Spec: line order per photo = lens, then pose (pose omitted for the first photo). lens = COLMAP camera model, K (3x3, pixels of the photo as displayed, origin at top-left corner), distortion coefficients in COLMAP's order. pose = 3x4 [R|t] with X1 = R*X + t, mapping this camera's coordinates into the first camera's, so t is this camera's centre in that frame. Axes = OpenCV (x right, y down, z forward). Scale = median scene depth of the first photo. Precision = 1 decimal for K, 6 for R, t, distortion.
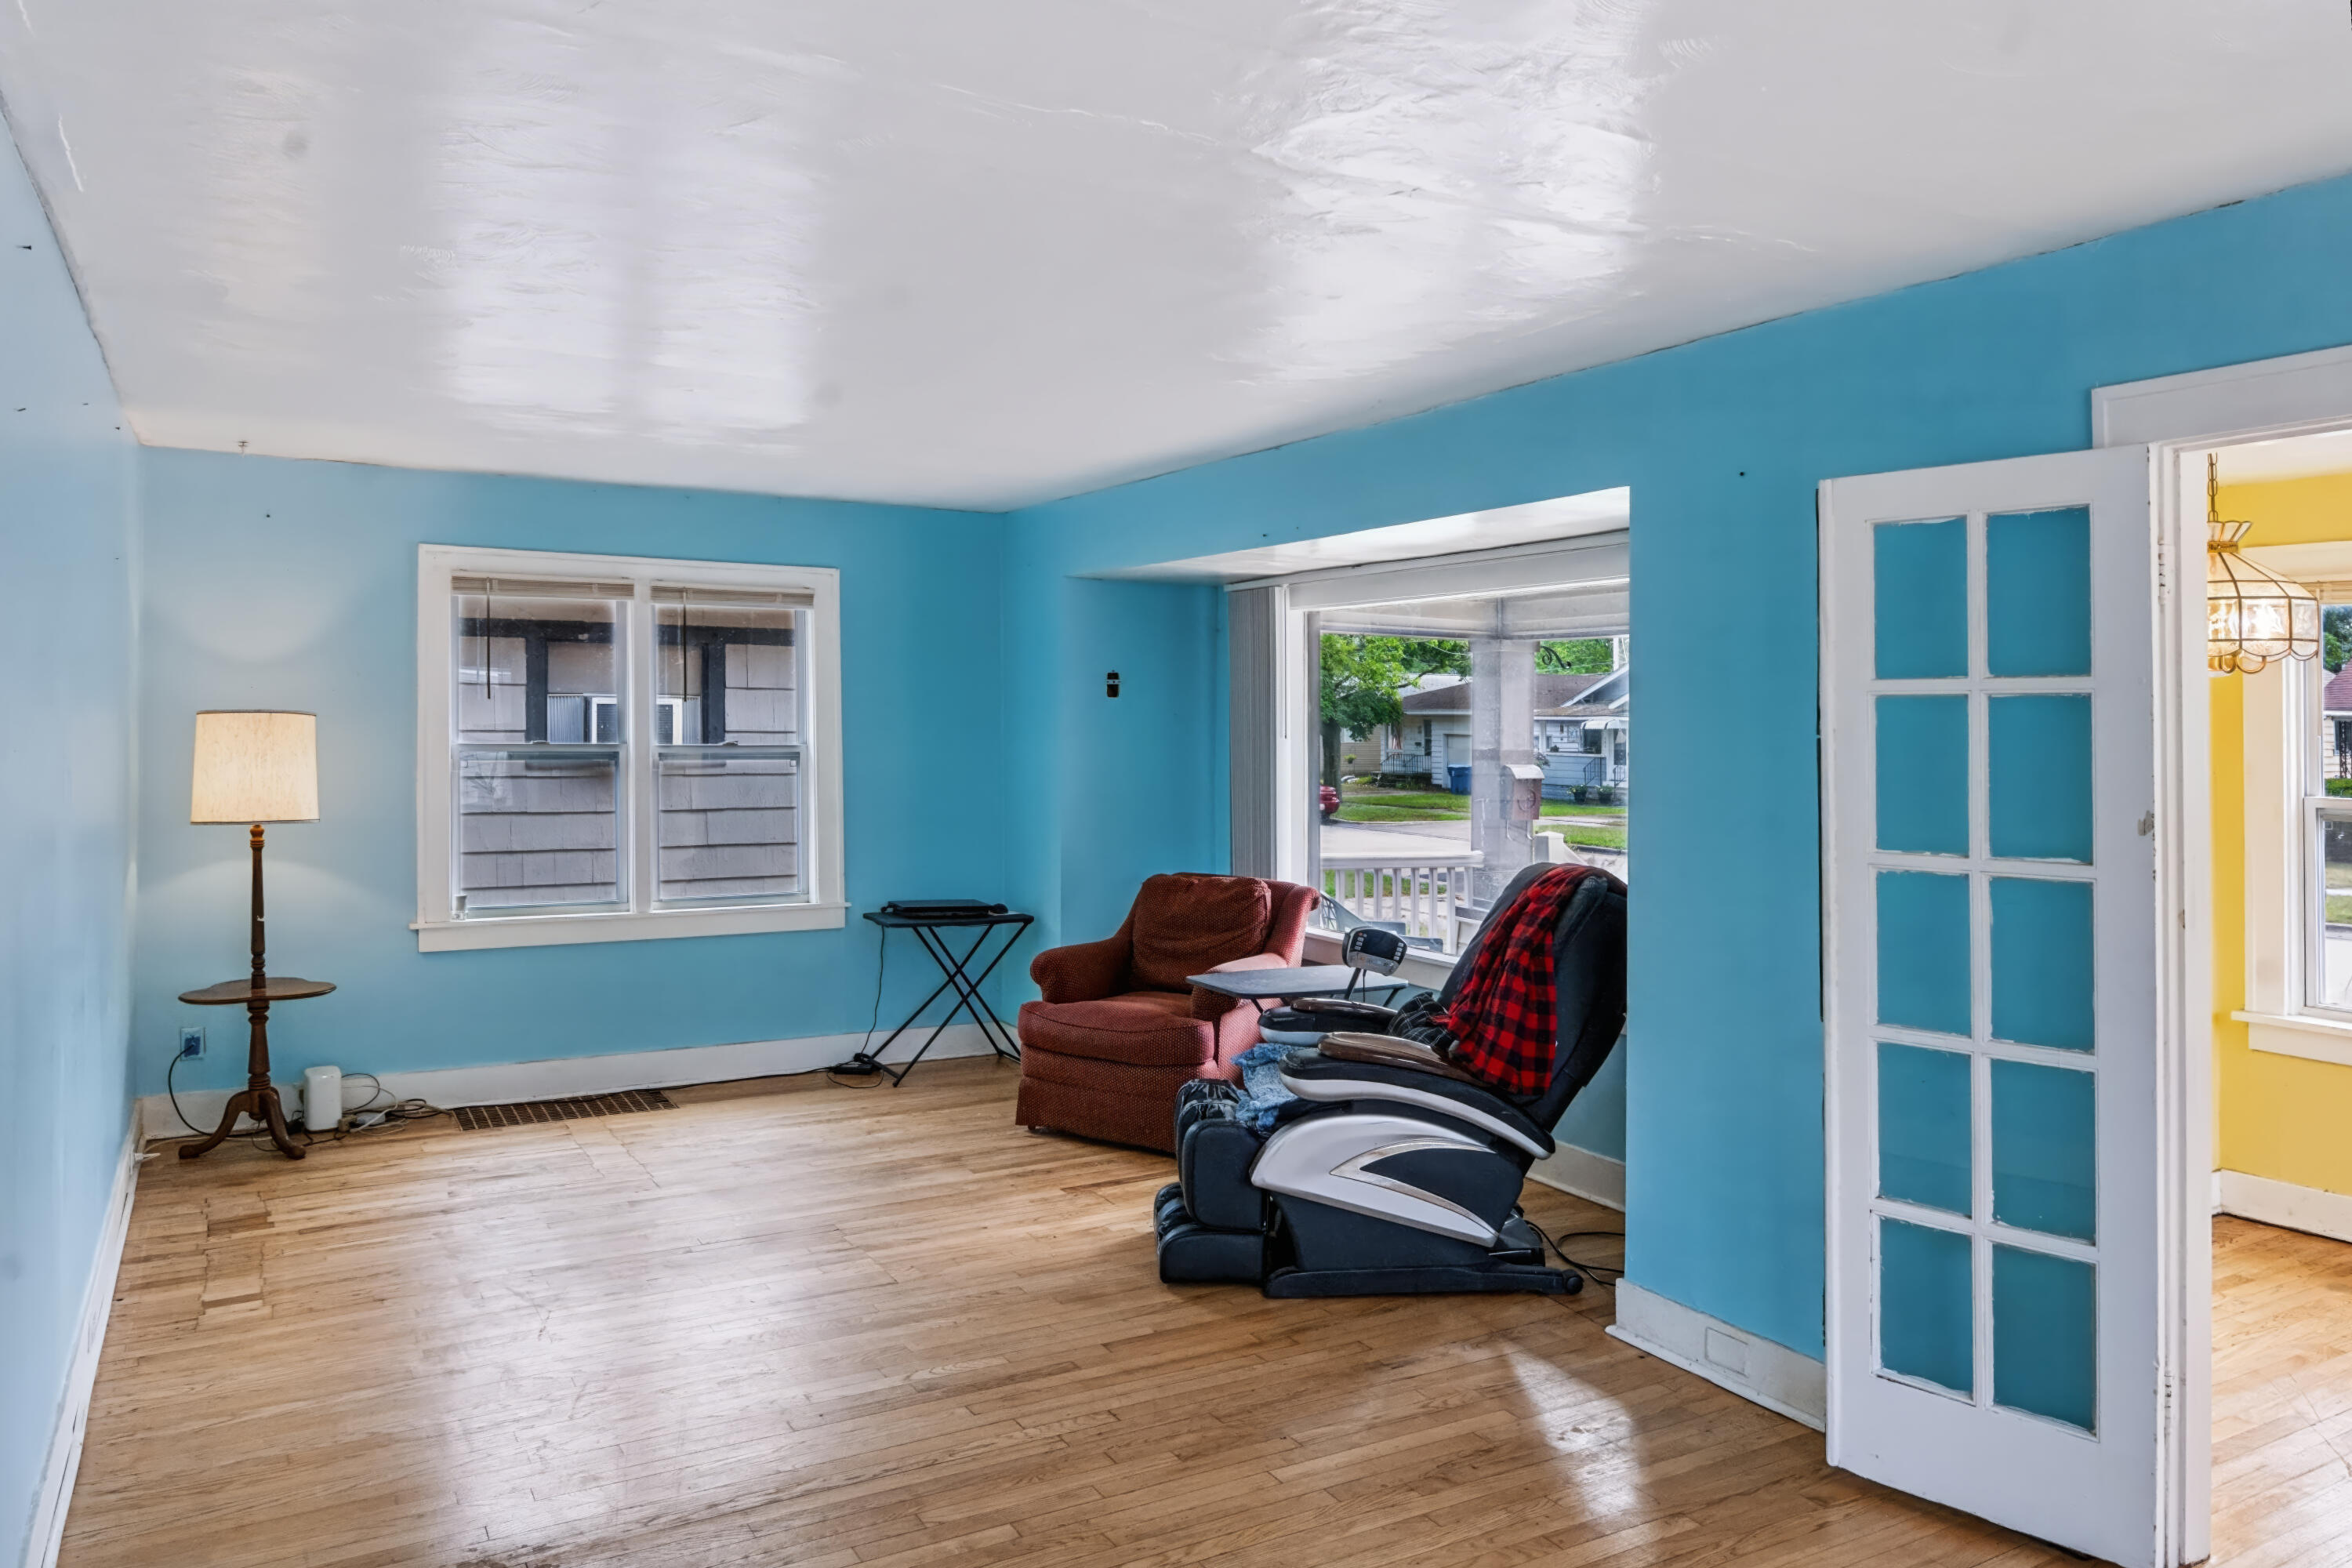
lens RADIAL K [[1611.9, 0, 1118.9], [0, 1611.9, 706.2], [0, 0, 1]] dist [-0.001259, -0.027518]
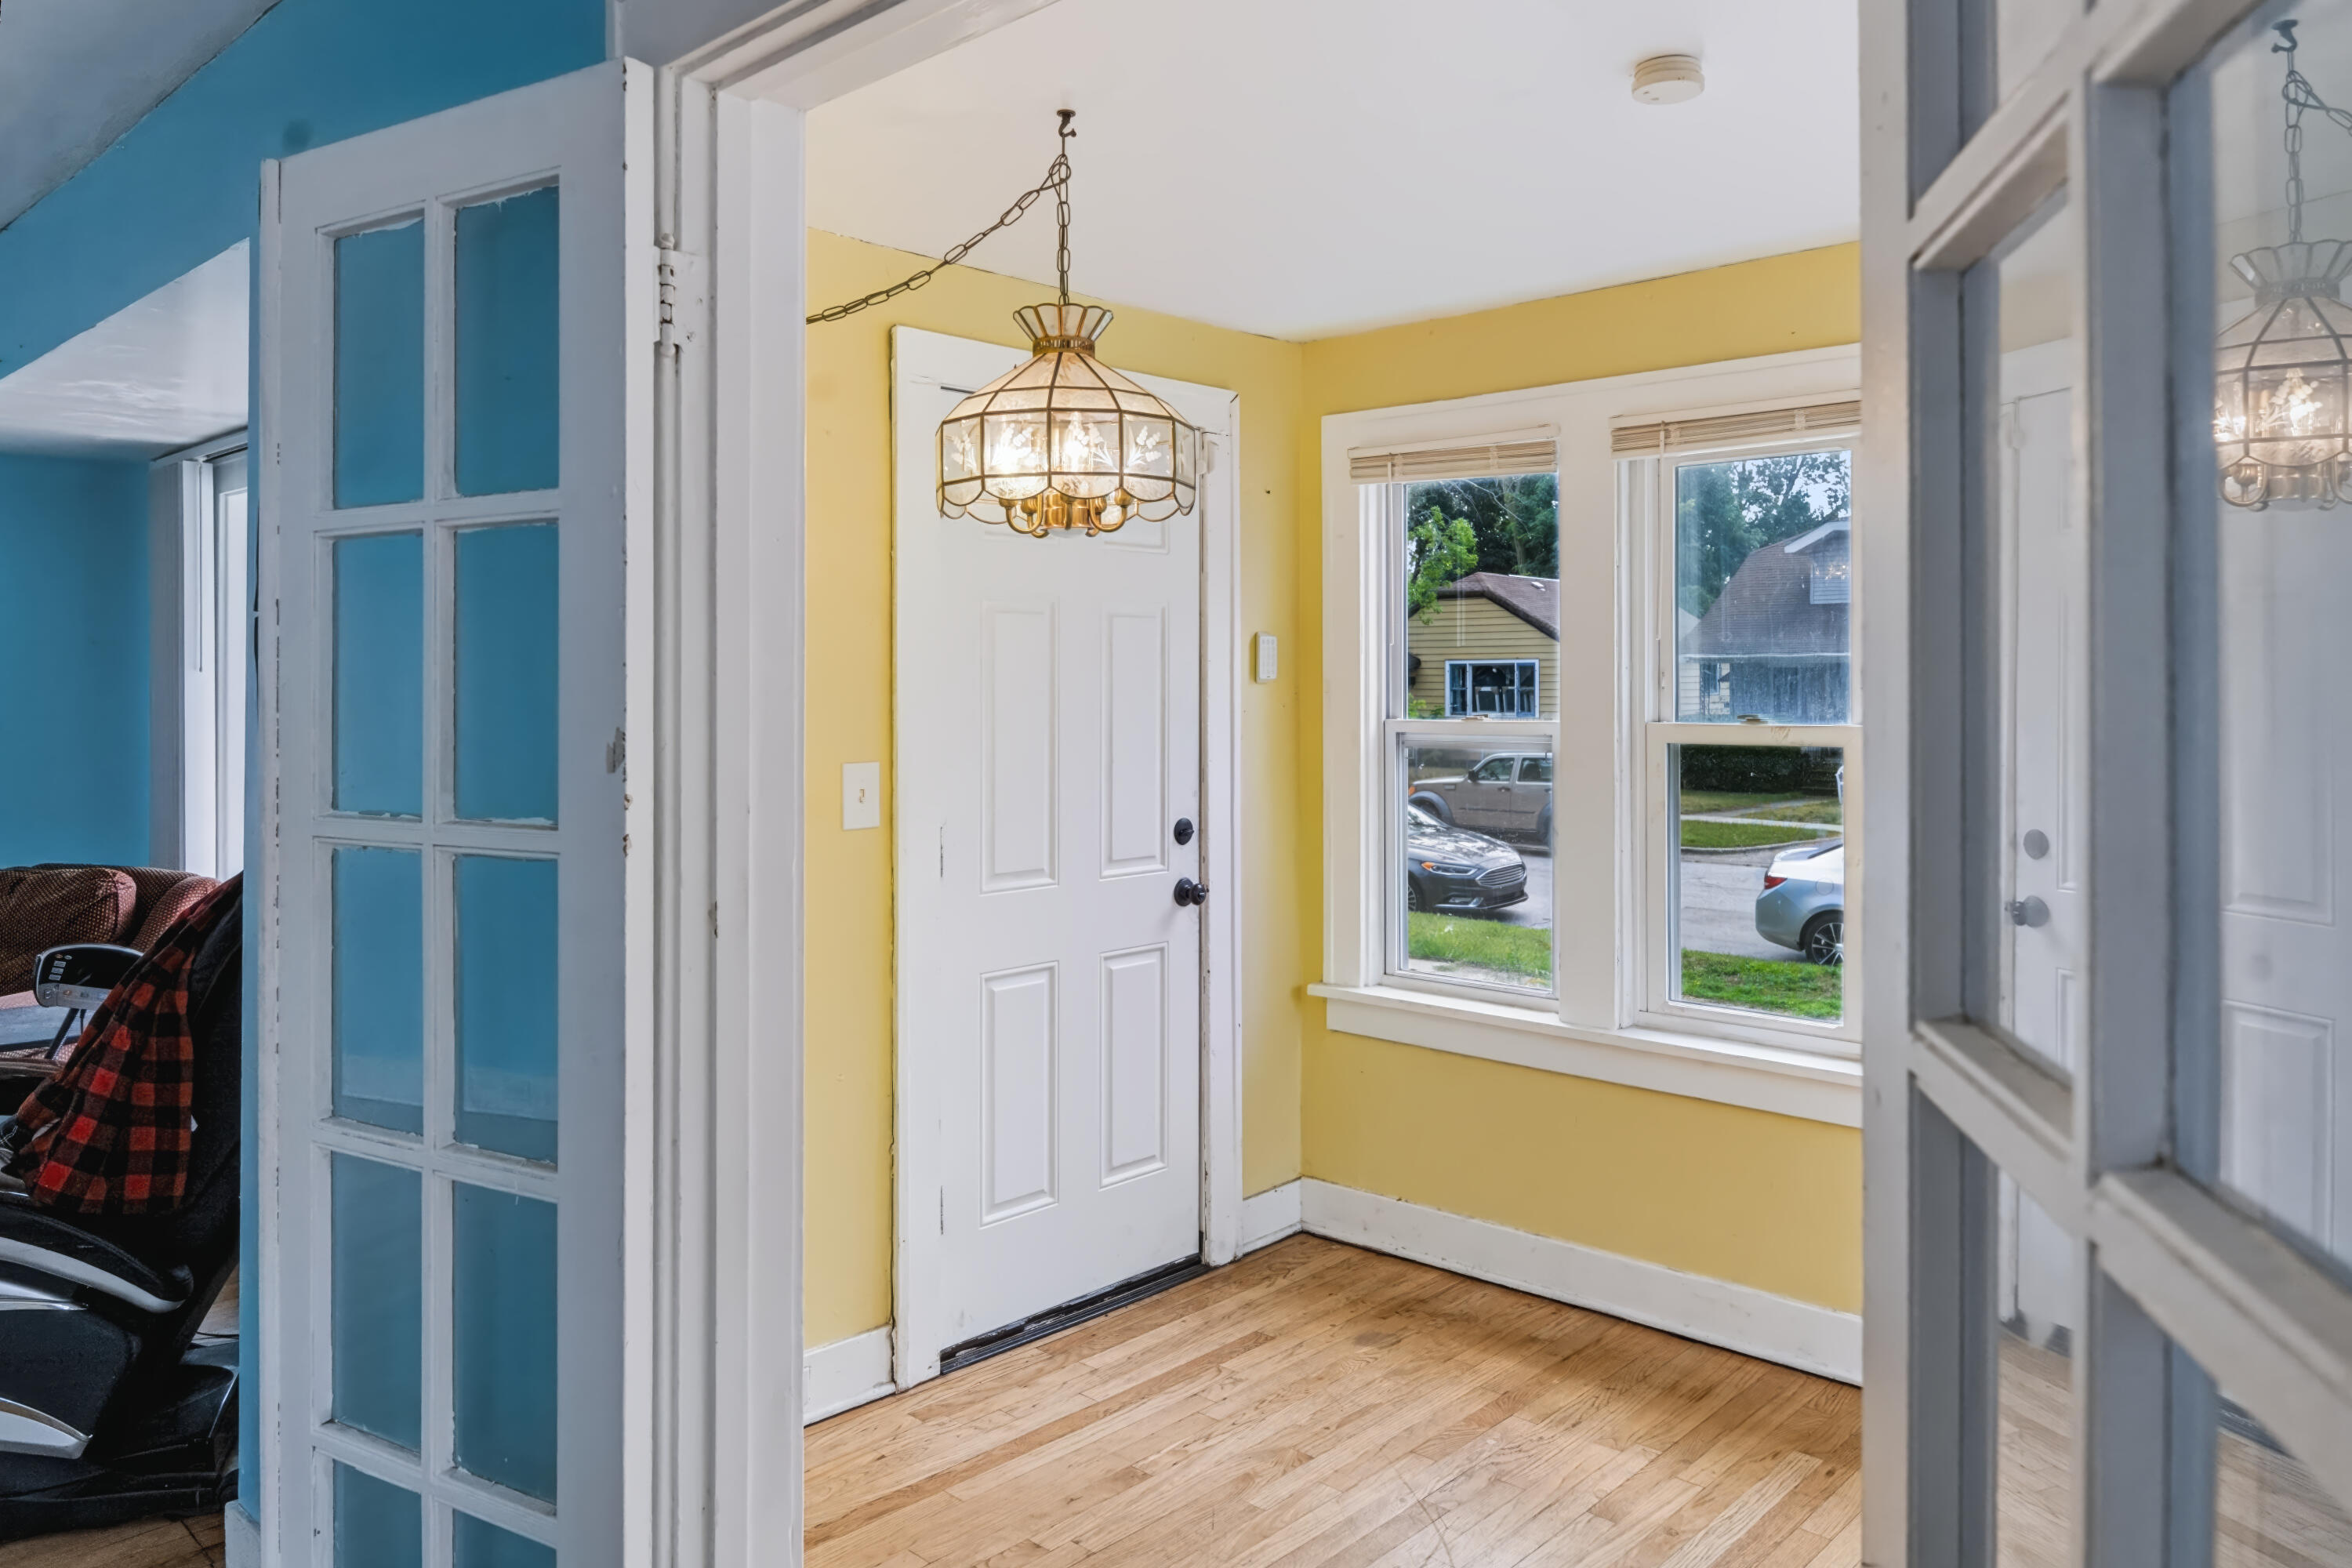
lens RADIAL K [[1623.4, 0, 1184.5], [0, 1623.4, 720.2], [0, 0, 1]] dist [0.003889, -0.021051]
pose [[0.949459, -0.018722, 0.313332, 0.529626], [0.007363, 0.999273, 0.037396, 0.035007], [-0.313804, -0.033199, 0.948907, 0.334303]]
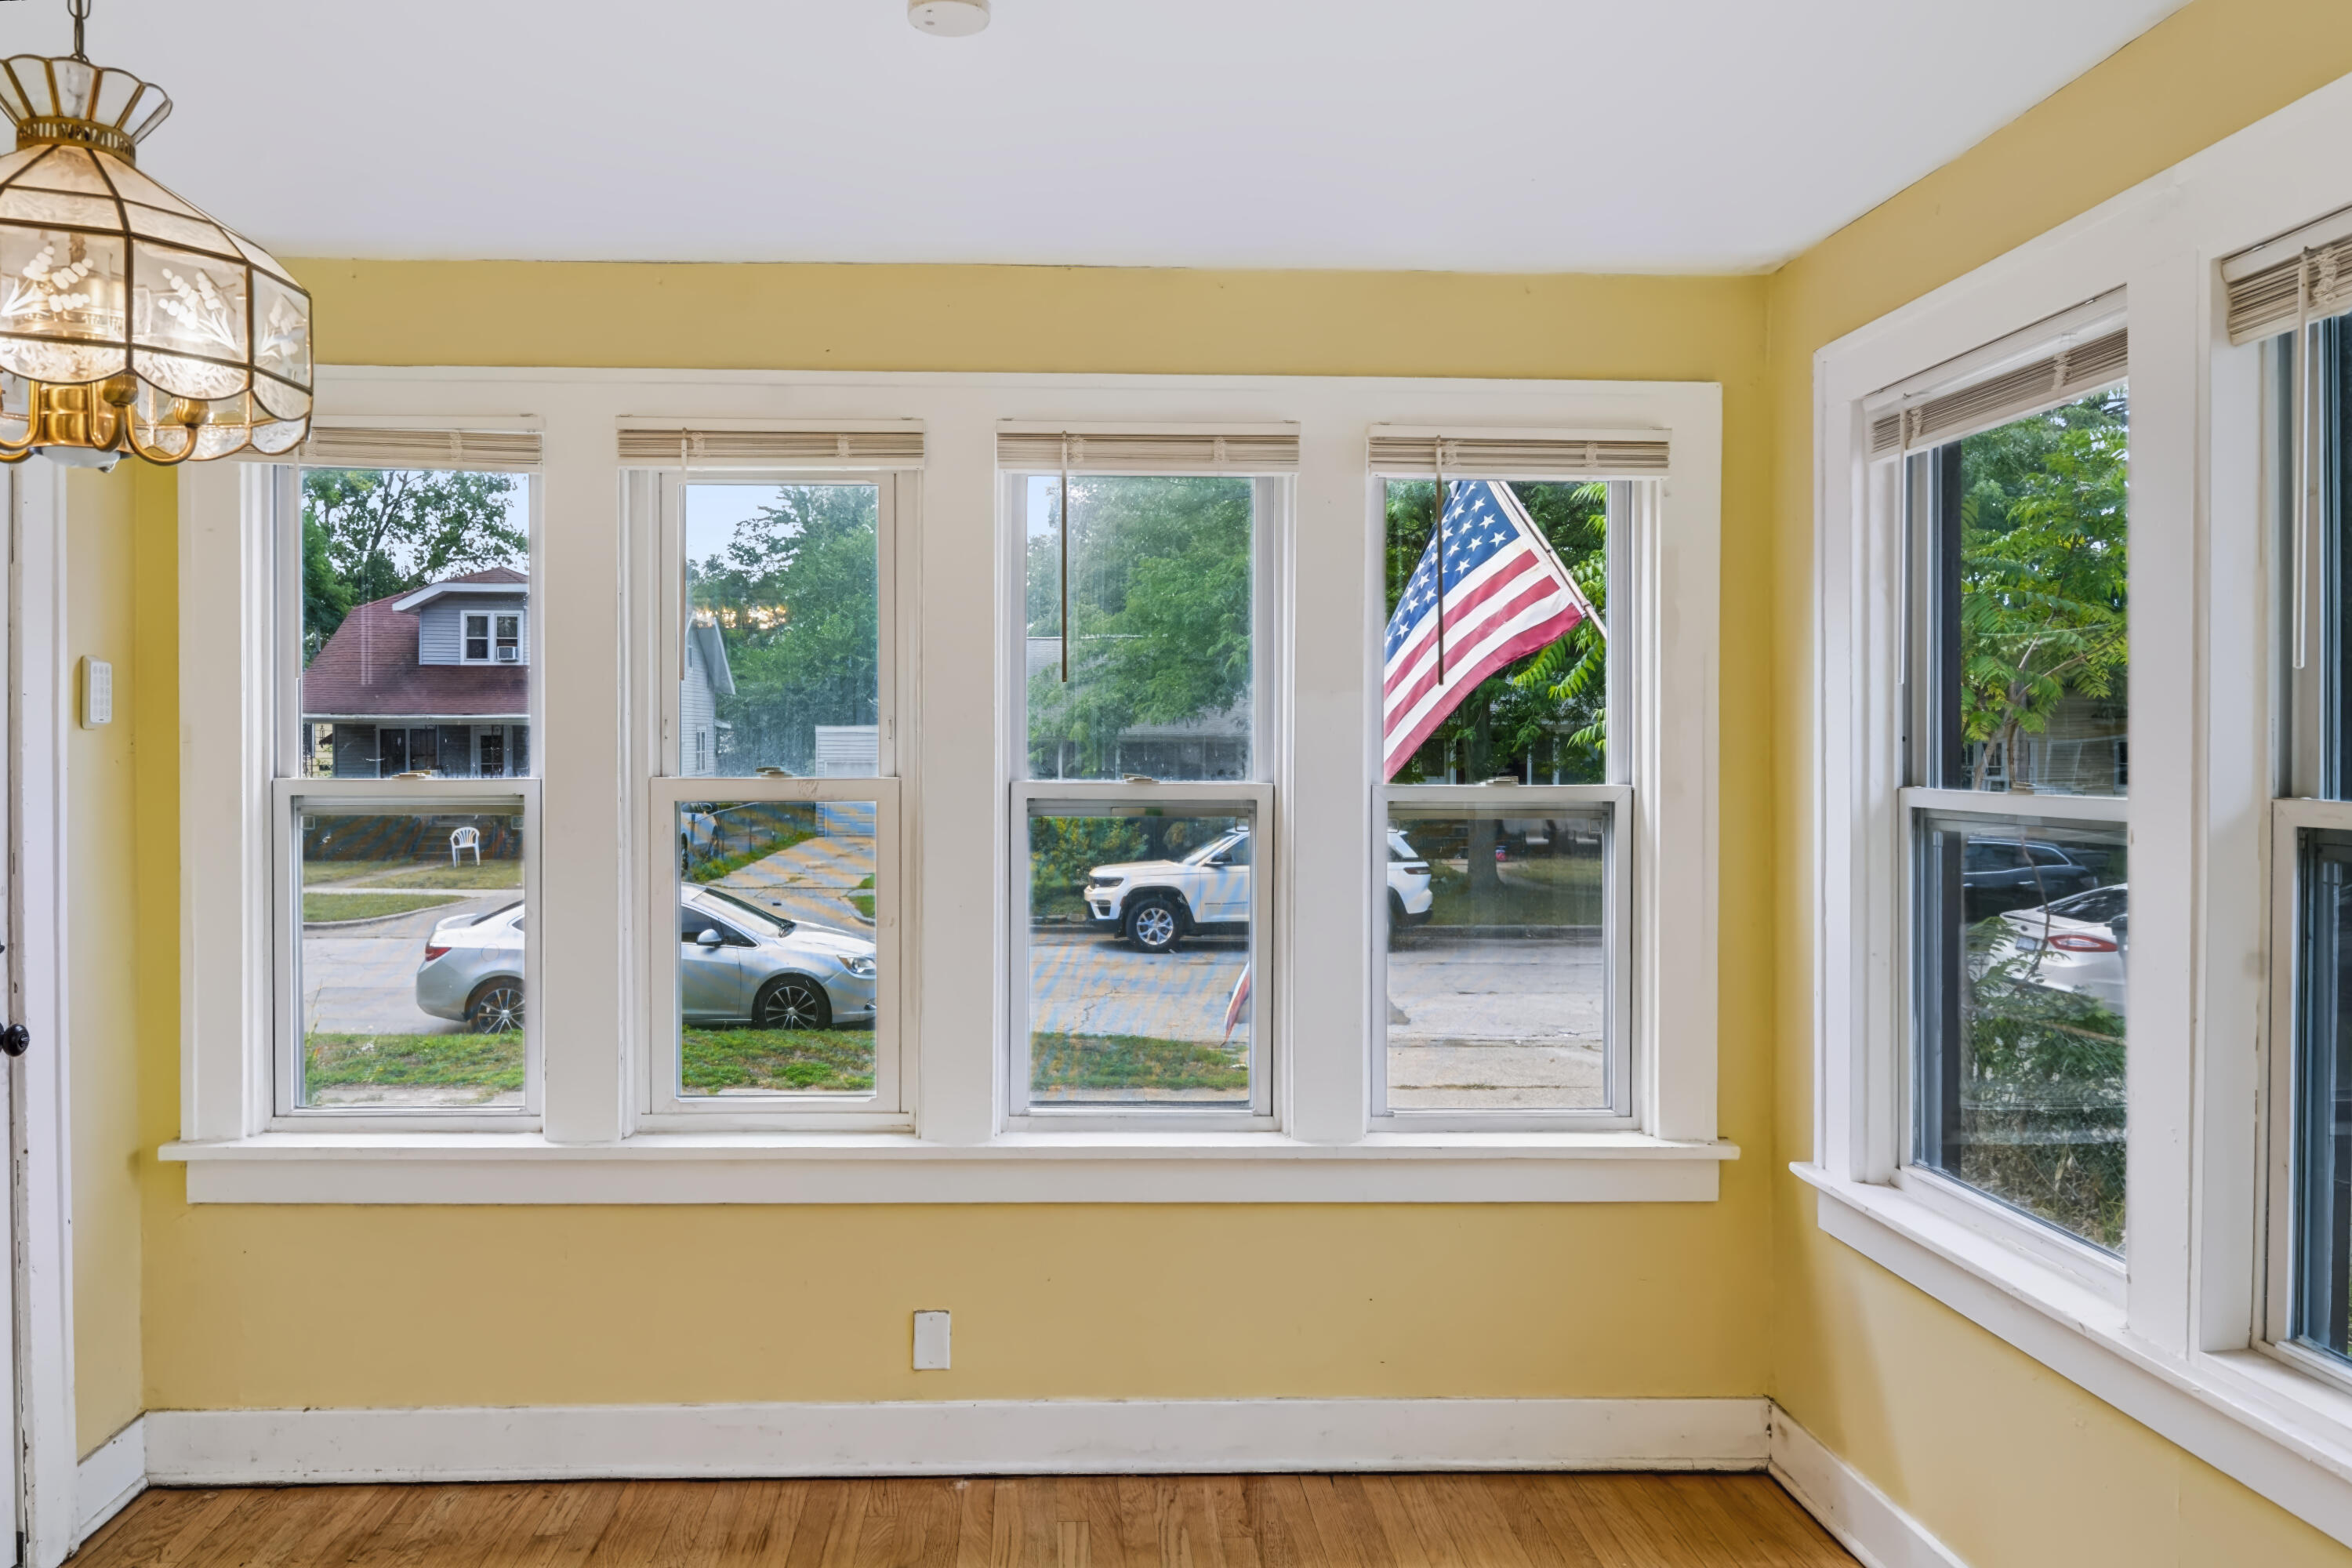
lens RADIAL K [[1624.8, 0, 1093.9], [0, 1624.8, 771.2], [0, 0, 1]] dist [-0.000452, -0.037165]
pose [[0.450255, -0.021678, 0.892637, 0.449102], [-0.008782, 0.999549, 0.028705, 0.046237], [-0.892857, -0.020764, 0.449862, 0.606136]]
